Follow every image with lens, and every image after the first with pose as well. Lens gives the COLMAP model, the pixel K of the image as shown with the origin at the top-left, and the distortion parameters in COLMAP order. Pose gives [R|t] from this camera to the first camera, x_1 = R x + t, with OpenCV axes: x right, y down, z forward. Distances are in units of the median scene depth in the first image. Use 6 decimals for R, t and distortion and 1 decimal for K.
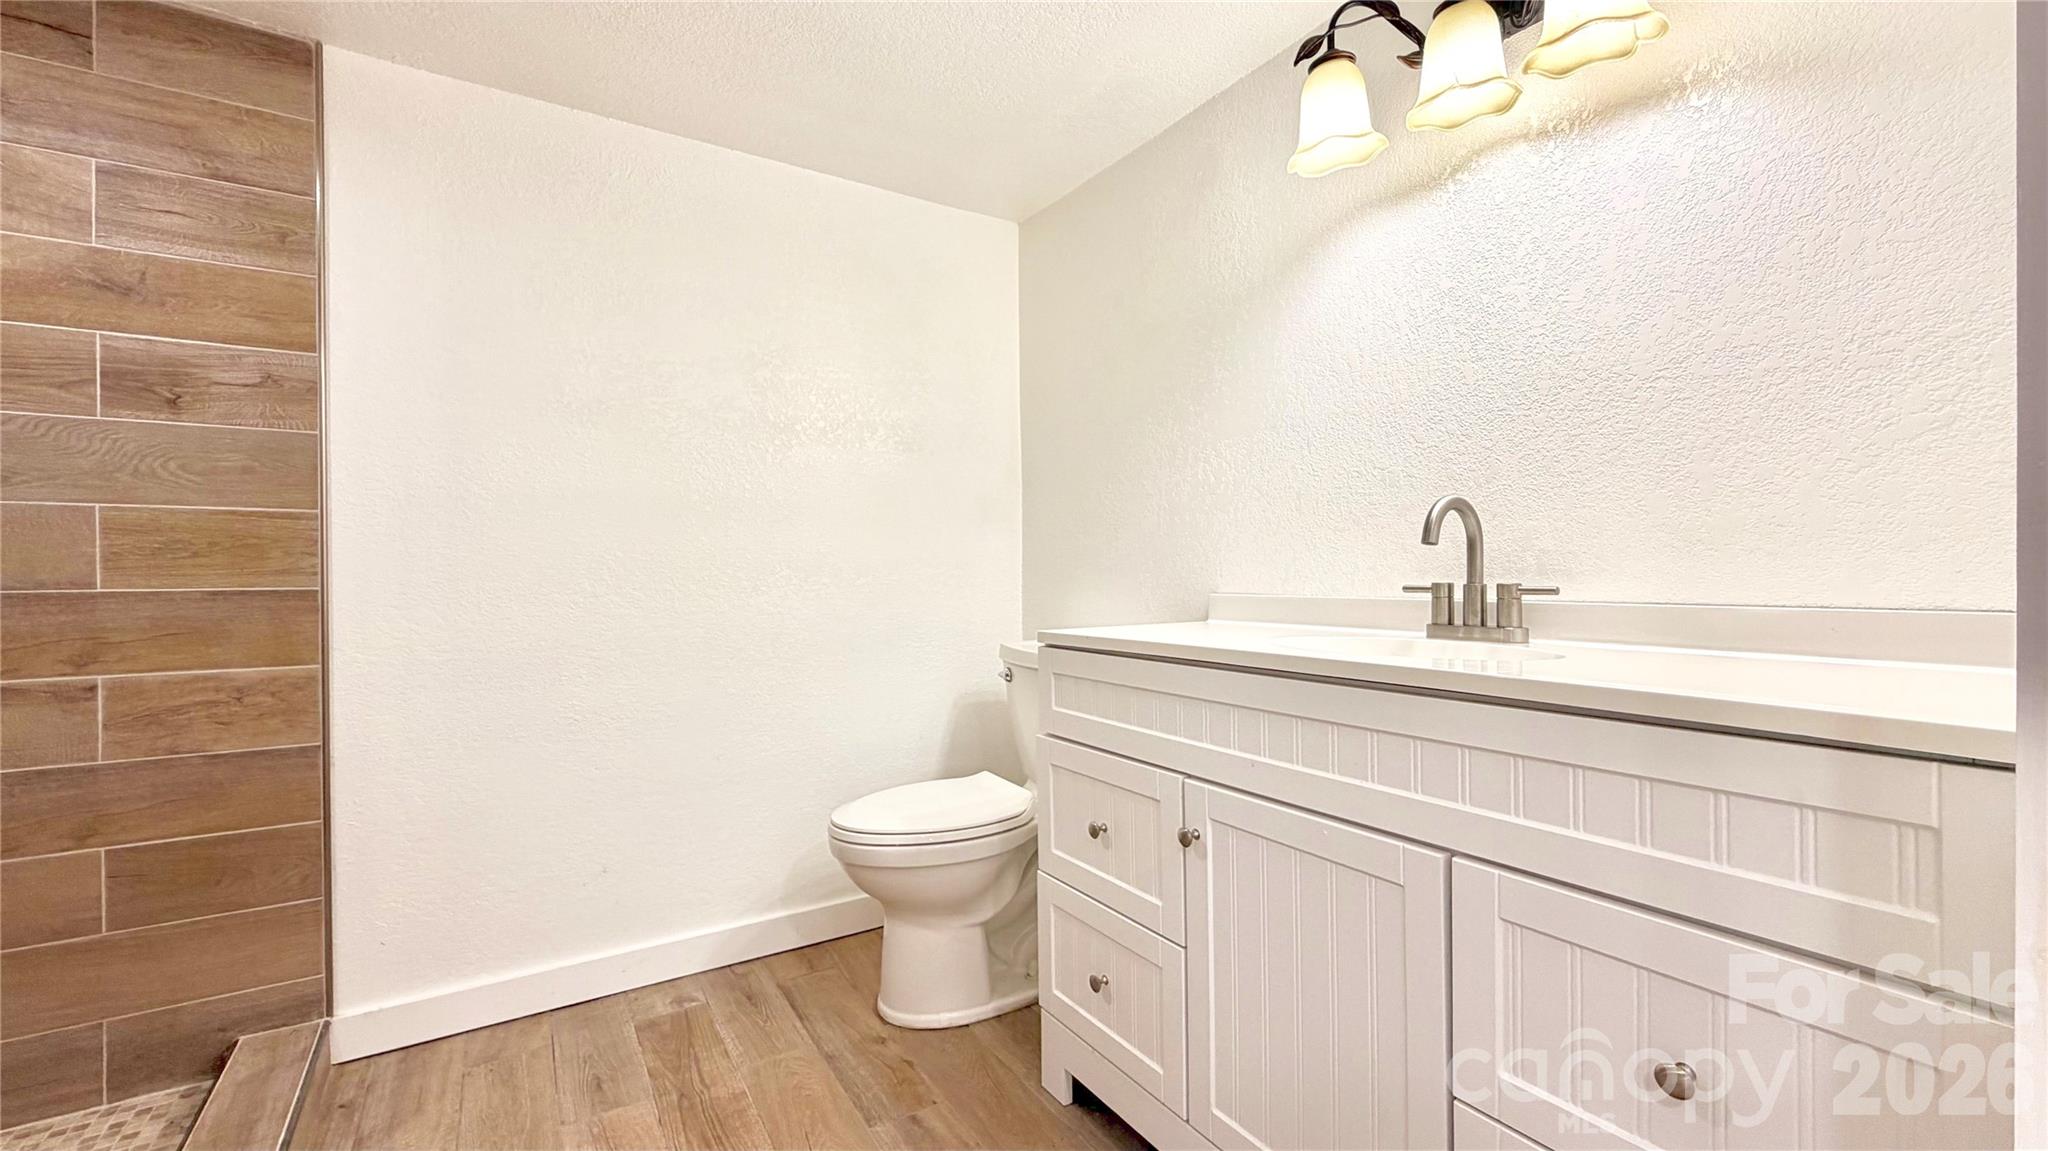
lens RADIAL K [[822.2, 0, 1014.4], [0, 822.2, 573.4], [0, 0, 1]] dist [-0.003882, -0.000444]
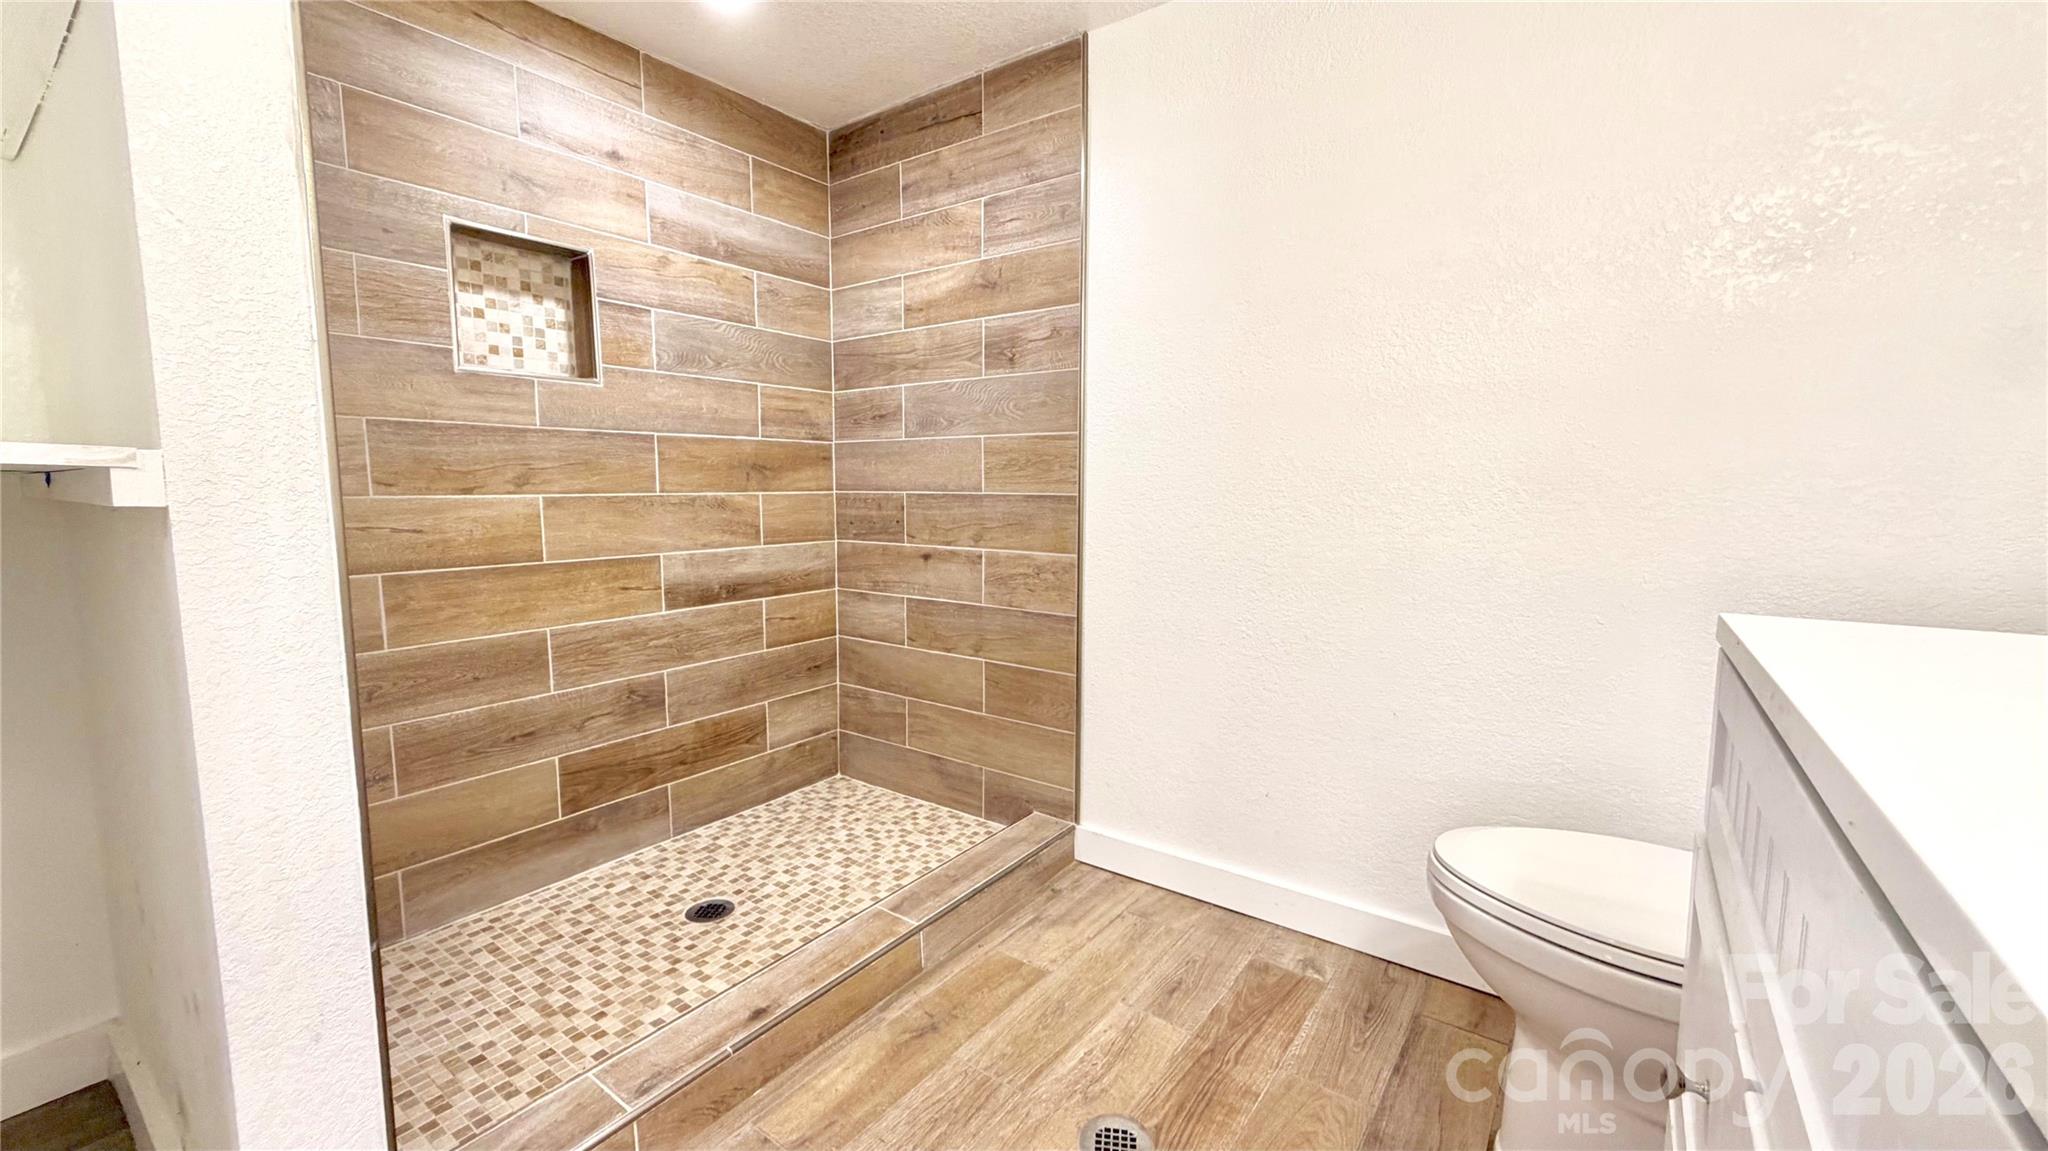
lens RADIAL K [[822.2, 0, 1017.4], [0, 822.2, 569.3], [0, 0, 1]] dist [-0.003882, -0.000444]
pose [[0.358889, 0.104983, -0.927458, 0.312509], [-0.004674, 0.993844, 0.110689, -0.006735], [0.933369, -0.035391, 0.357170, 0.470275]]
